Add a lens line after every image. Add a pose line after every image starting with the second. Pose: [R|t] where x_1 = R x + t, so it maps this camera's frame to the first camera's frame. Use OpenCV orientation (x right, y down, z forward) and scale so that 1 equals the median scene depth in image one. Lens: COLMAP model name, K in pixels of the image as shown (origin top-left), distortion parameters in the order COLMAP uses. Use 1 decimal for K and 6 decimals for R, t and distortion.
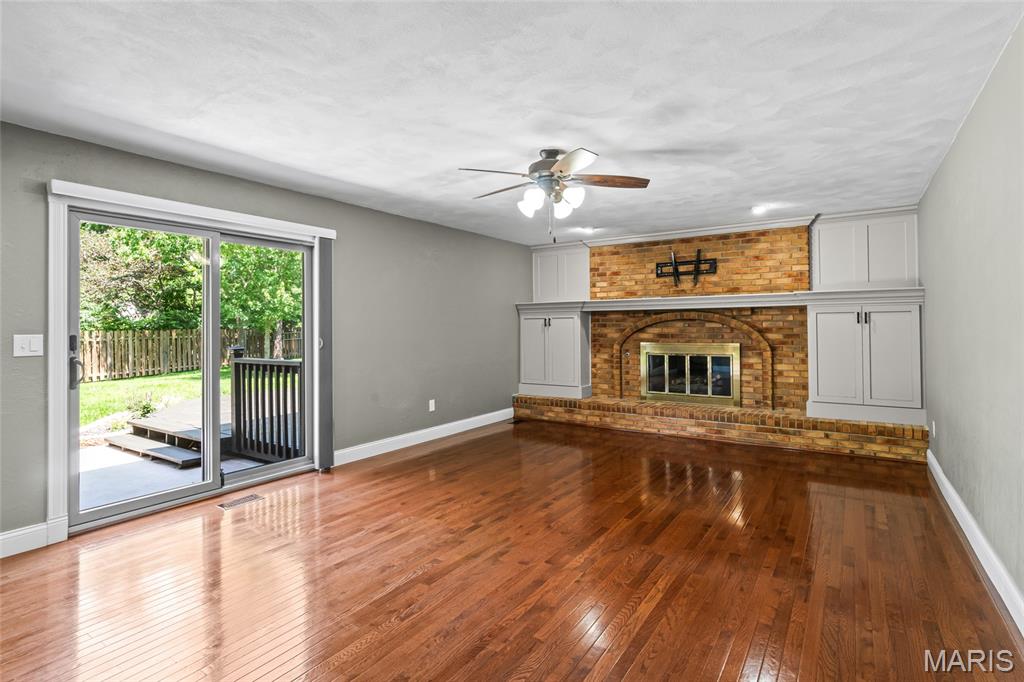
lens RADIAL K [[501.8, 0, 507.9], [0, 501.8, 332.0], [0, 0, 1]] dist [-0.004244, 0.000112]
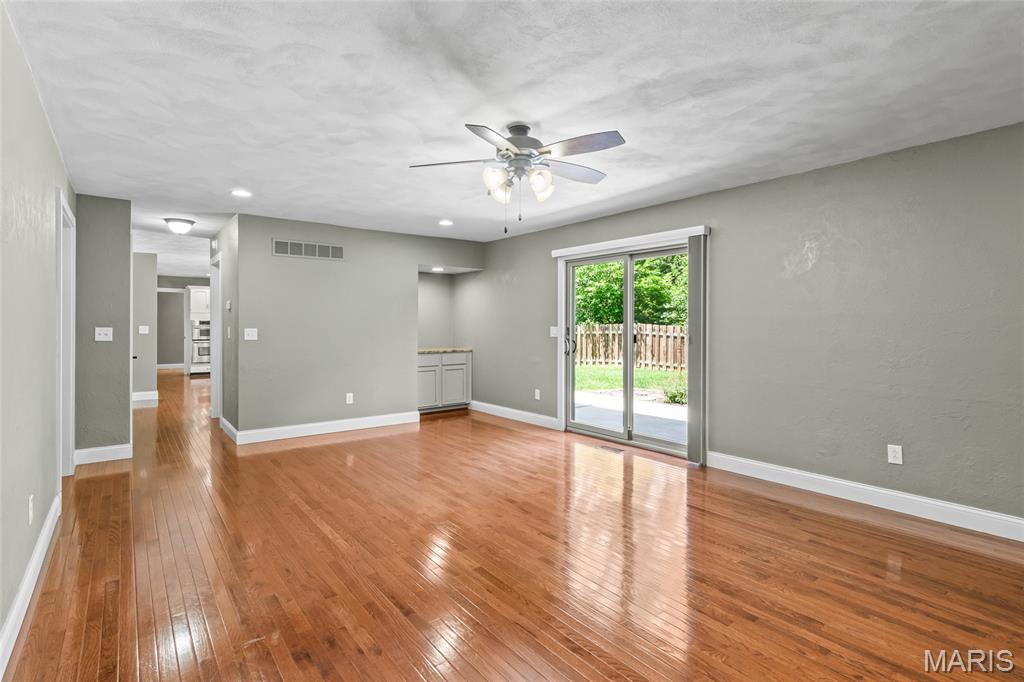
lens RADIAL K [[501.8, 0, 507.9], [0, 501.8, 332.0], [0, 0, 1]] dist [-0.004244, 0.000112]
pose [[-0.312679, 0.020767, -0.949632, 1.006323], [-0.007144, 0.999681, 0.024213, -0.019784], [0.949832, 0.014355, -0.312431, 1.344250]]
